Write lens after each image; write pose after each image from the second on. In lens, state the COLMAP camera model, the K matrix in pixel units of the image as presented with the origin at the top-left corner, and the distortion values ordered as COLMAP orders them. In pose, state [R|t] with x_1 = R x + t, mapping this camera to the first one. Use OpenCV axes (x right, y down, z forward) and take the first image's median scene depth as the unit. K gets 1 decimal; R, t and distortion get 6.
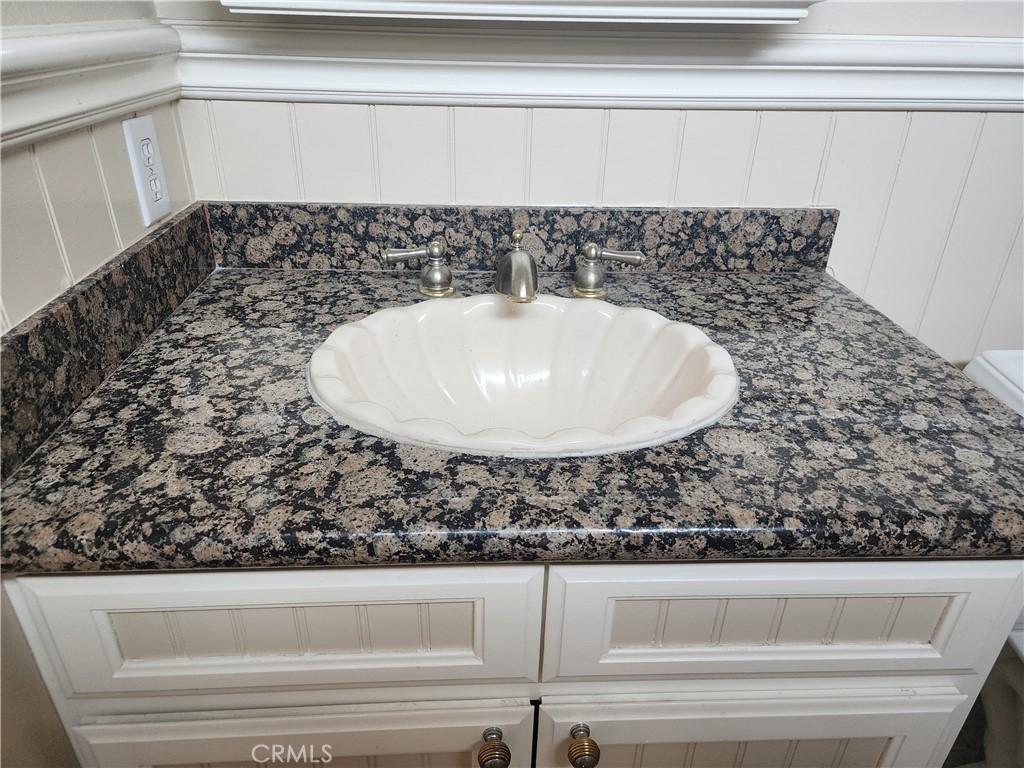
lens RADIAL K [[684.5, 0, 508.7], [0, 684.5, 378.1], [0, 0, 1]] dist [0.081203, -0.065778]
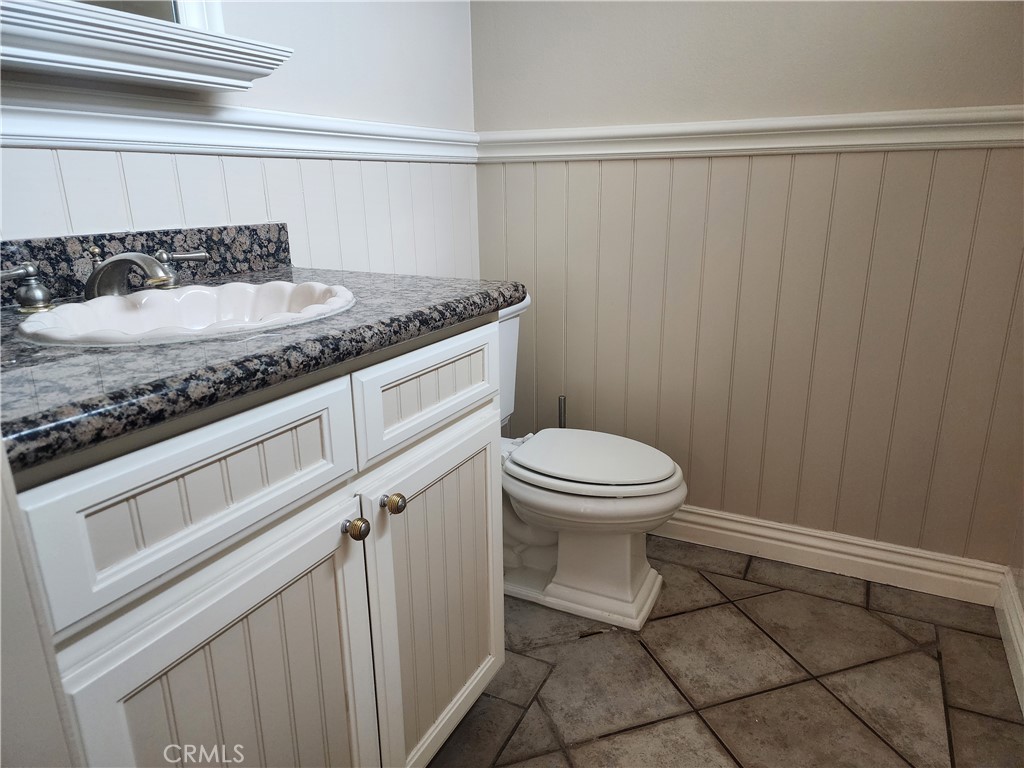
lens RADIAL K [[684.5, 0, 507.5], [0, 684.5, 386.4], [0, 0, 1]] dist [0.081203, -0.065778]
pose [[0.499043, -0.273353, 0.822335, -0.620253], [0.427800, 0.902964, 0.040541, 0.225024], [-0.753621, 0.331563, 0.567558, -0.091015]]
